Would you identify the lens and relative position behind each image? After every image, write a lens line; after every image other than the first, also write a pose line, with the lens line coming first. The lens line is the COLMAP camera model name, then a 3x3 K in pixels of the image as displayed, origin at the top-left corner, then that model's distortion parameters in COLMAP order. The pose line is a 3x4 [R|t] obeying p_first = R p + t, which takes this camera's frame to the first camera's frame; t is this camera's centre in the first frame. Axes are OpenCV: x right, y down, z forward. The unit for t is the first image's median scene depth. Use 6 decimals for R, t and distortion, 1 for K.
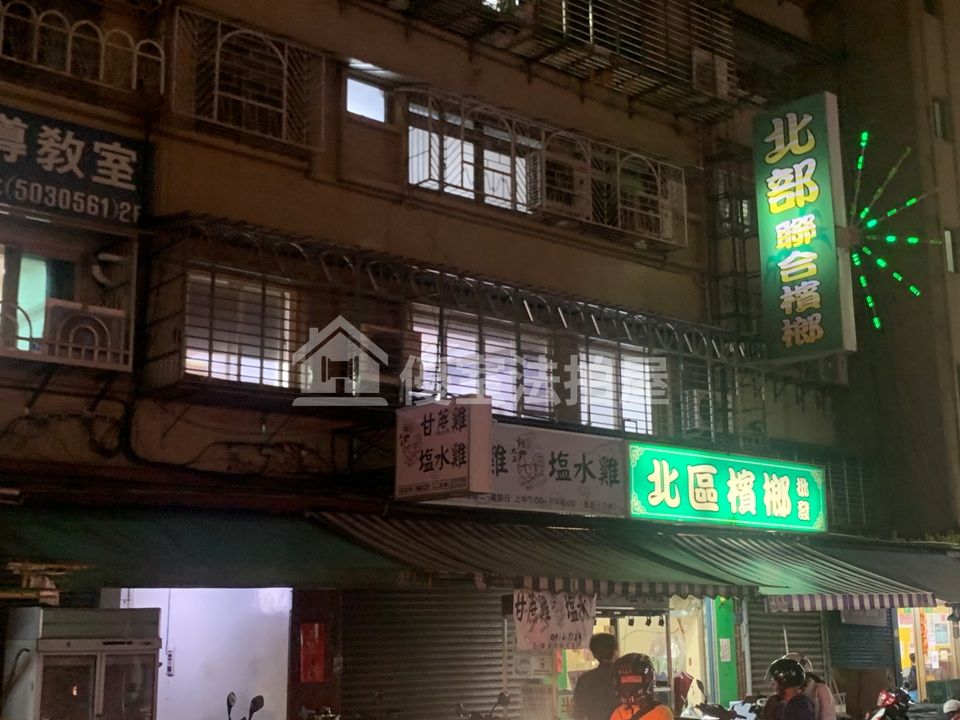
lens RADIAL K [[1255.4, 0, 474.1], [0, 1255.4, 346.1], [0, 0, 1]] dist [0.140004, -0.450134]
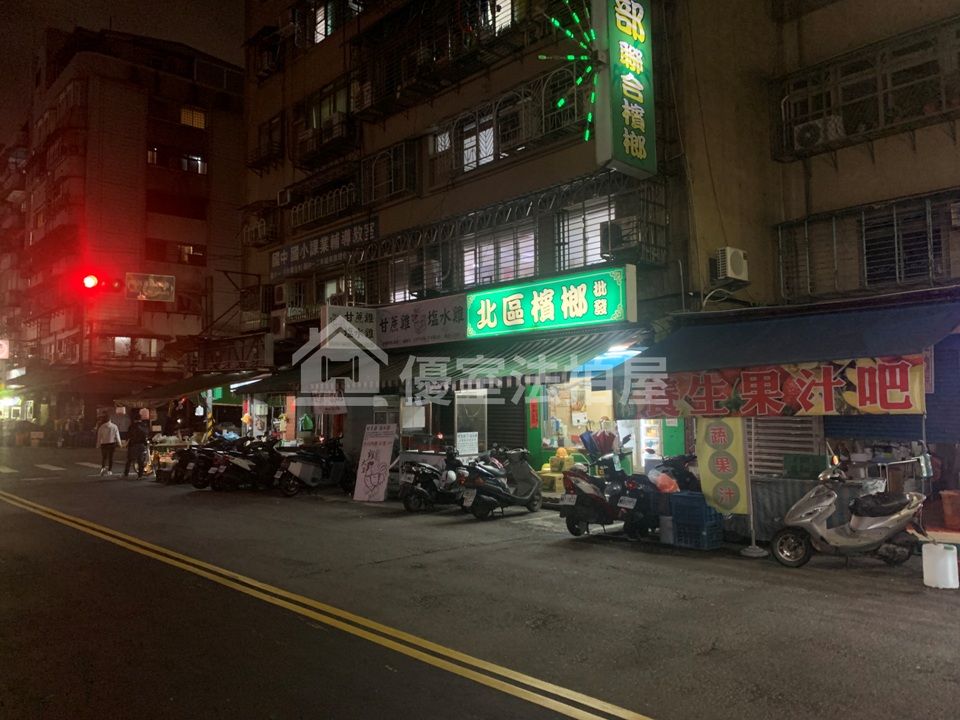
lens RADIAL K [[732.9, 0, 481.9], [0, 732.9, 339.3], [0, 0, 1]] dist [0.094796, -0.123312]
pose [[0.055317, -0.080646, -0.995207, 1.060084], [0.234471, 0.969910, -0.065563, 0.198301], [0.970548, -0.229720, 0.072562, 0.915993]]
